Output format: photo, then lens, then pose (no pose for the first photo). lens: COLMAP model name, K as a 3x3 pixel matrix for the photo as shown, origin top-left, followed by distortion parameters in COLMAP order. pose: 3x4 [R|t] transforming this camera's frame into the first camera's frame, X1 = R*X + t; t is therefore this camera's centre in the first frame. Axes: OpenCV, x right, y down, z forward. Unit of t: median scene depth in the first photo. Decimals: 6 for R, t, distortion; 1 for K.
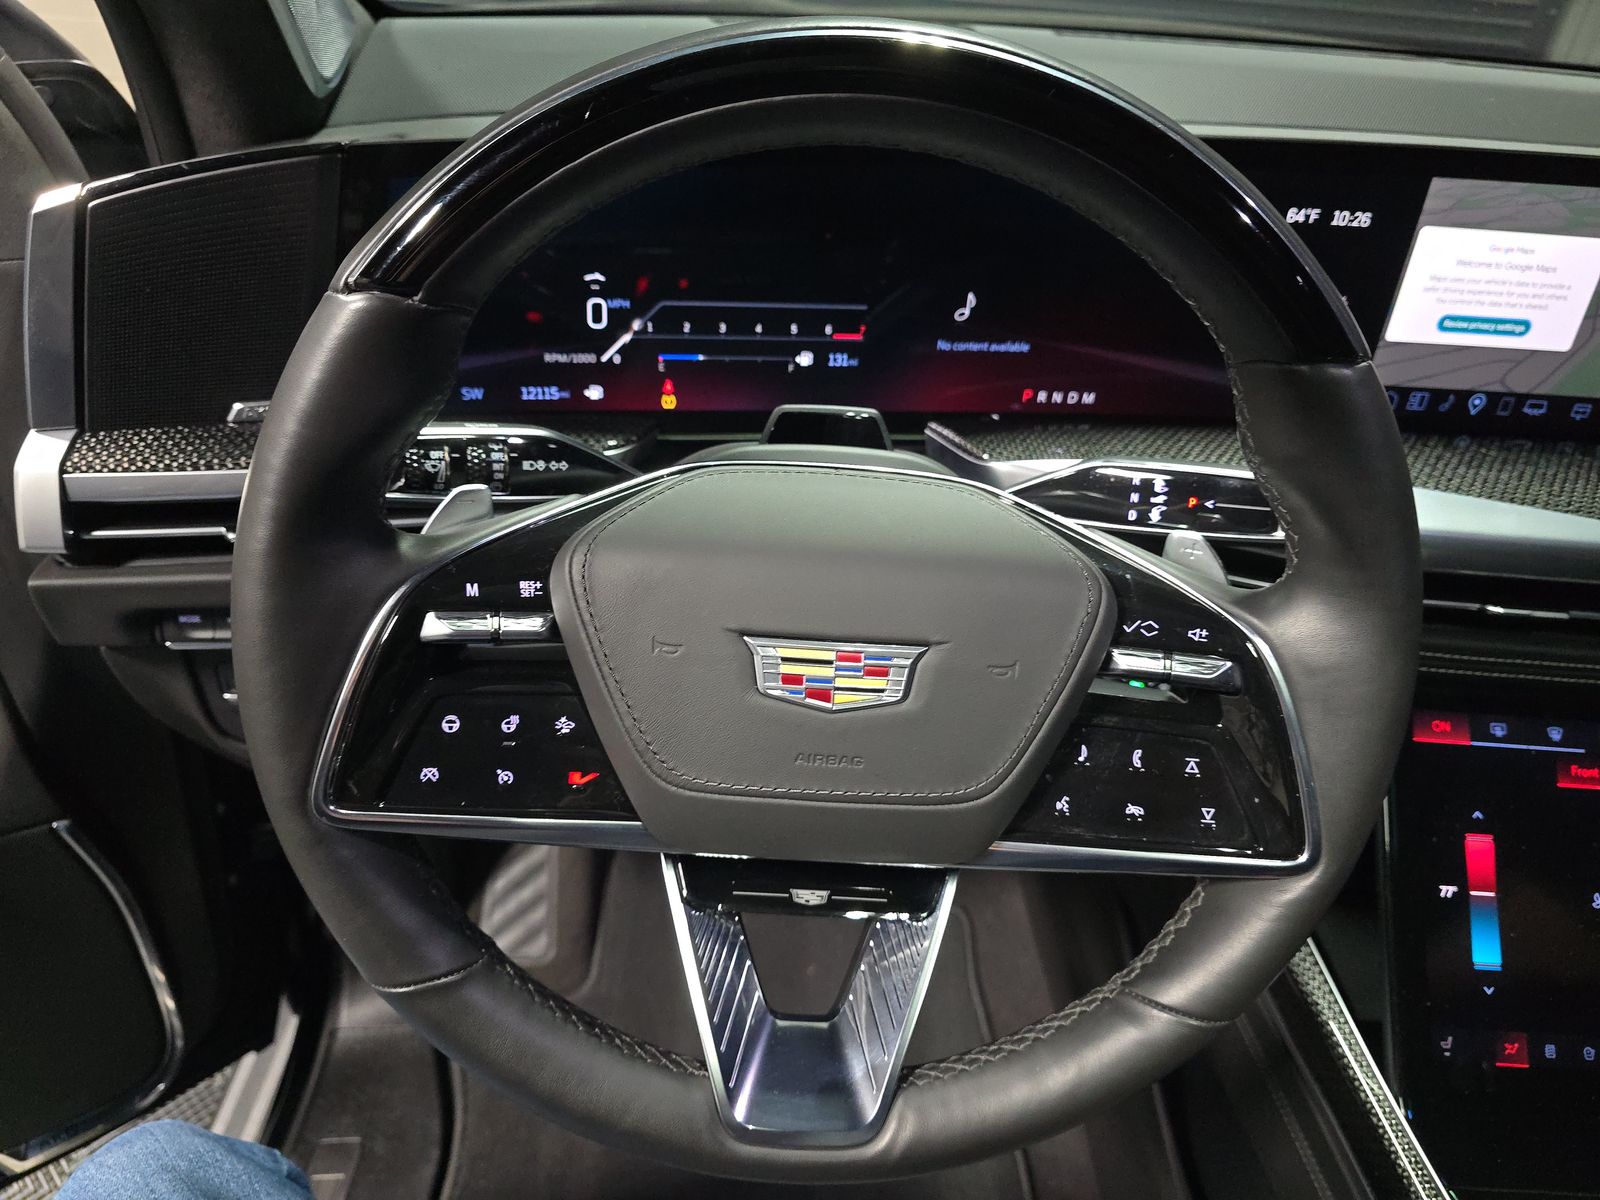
lens RADIAL K [[1092.5, 0, 800.0], [0, 1092.5, 600.0], [0, 0, 1]] dist [0.034254, -0.038051]
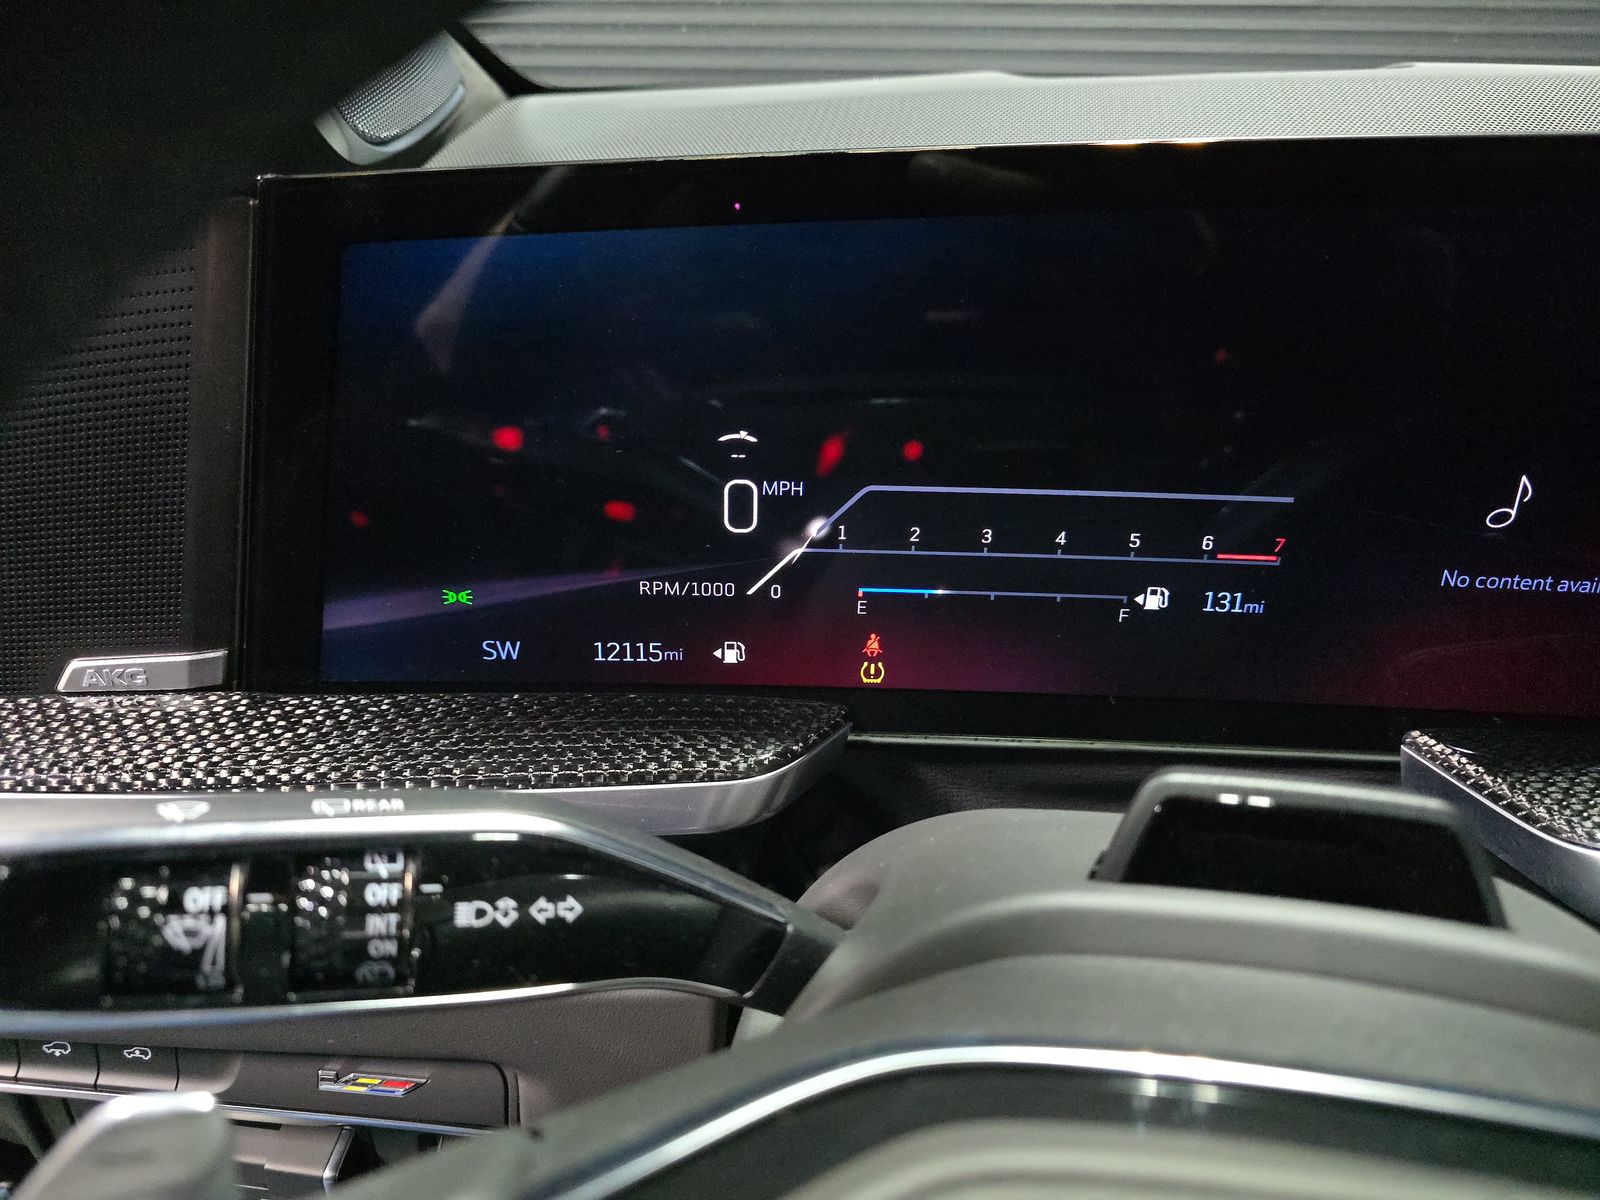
lens RADIAL K [[1092.3, 0, 800.0], [0, 1092.3, 600.0], [0, 0, 1]] dist [0.060257, -0.062739]
pose [[0.977883, 0.035269, -0.206156, -0.052111], [-0.065102, 0.988041, -0.139772, -0.150332], [0.198761, 0.150102, 0.968485, 0.523942]]
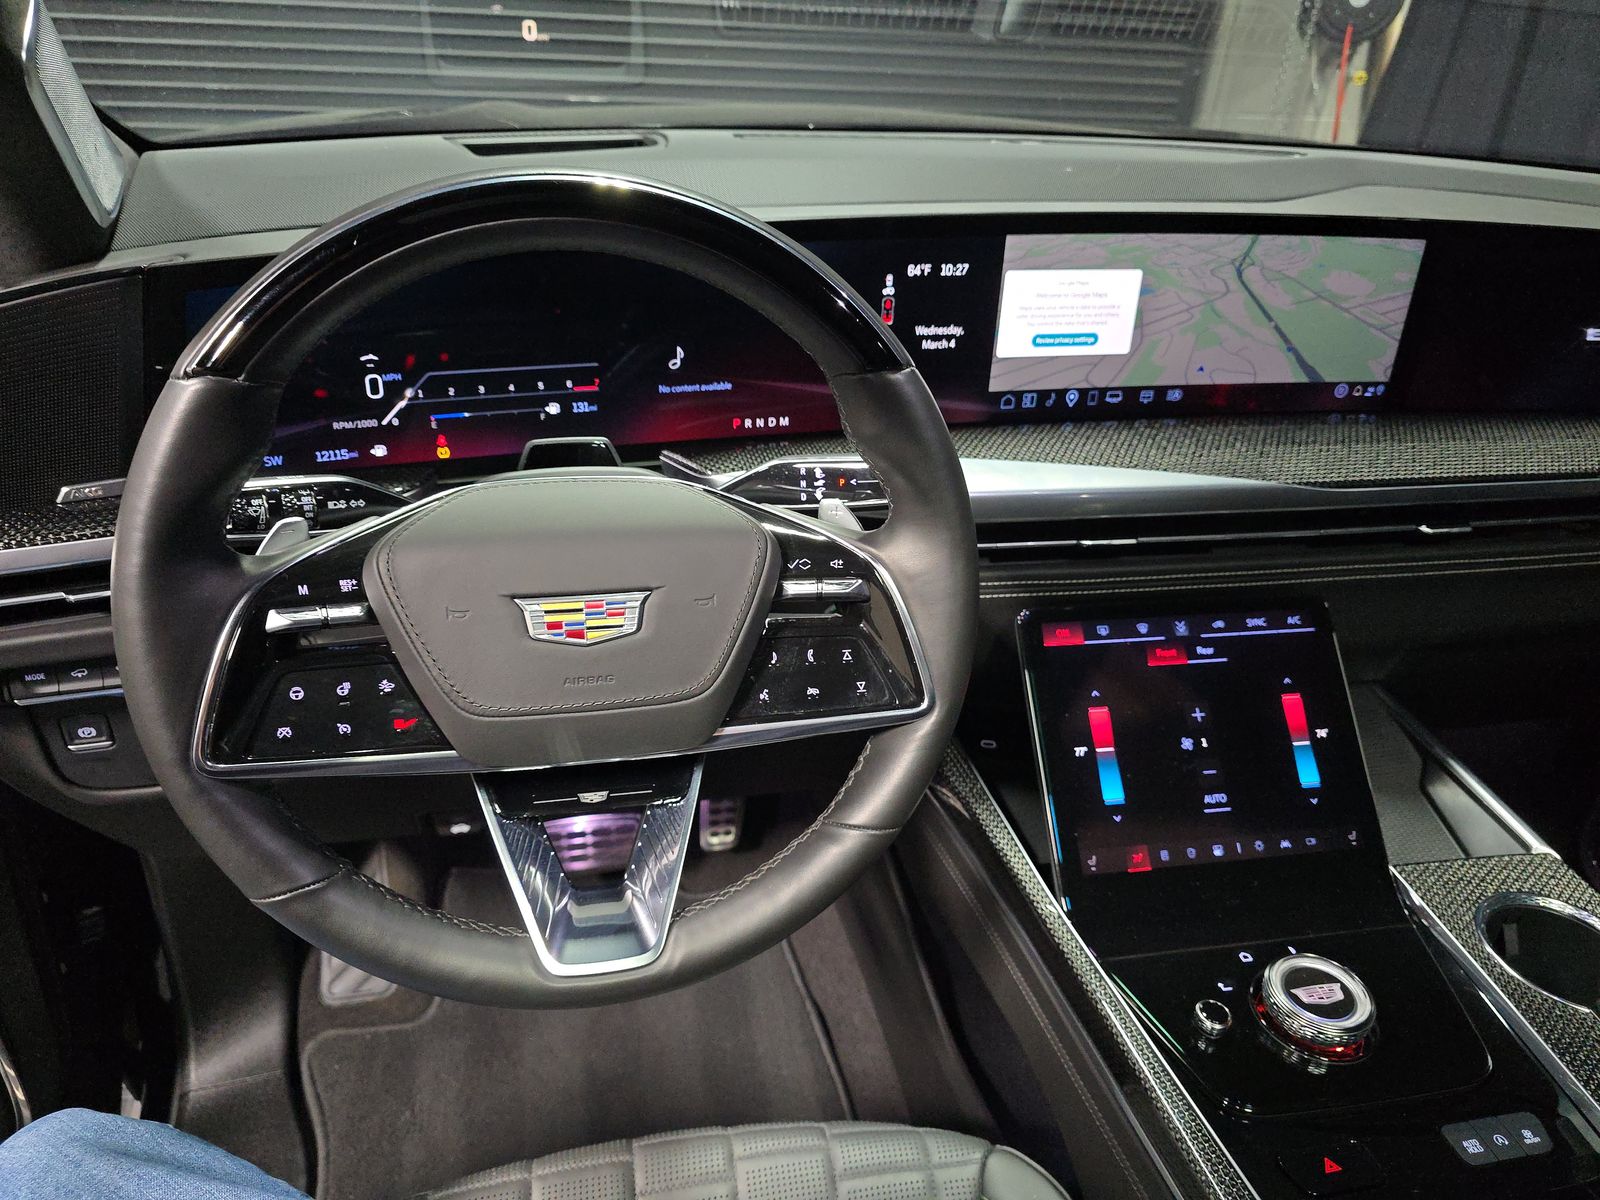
lens RADIAL K [[1092.3, 0, 800.0], [0, 1092.3, 600.0], [0, 0, 1]] dist [0.060257, -0.062739]
pose [[0.977942, -0.121305, 0.170043, 0.043321], [0.130380, 0.990522, -0.043220, 0.093020], [-0.163189, 0.064437, 0.984488, -0.284528]]
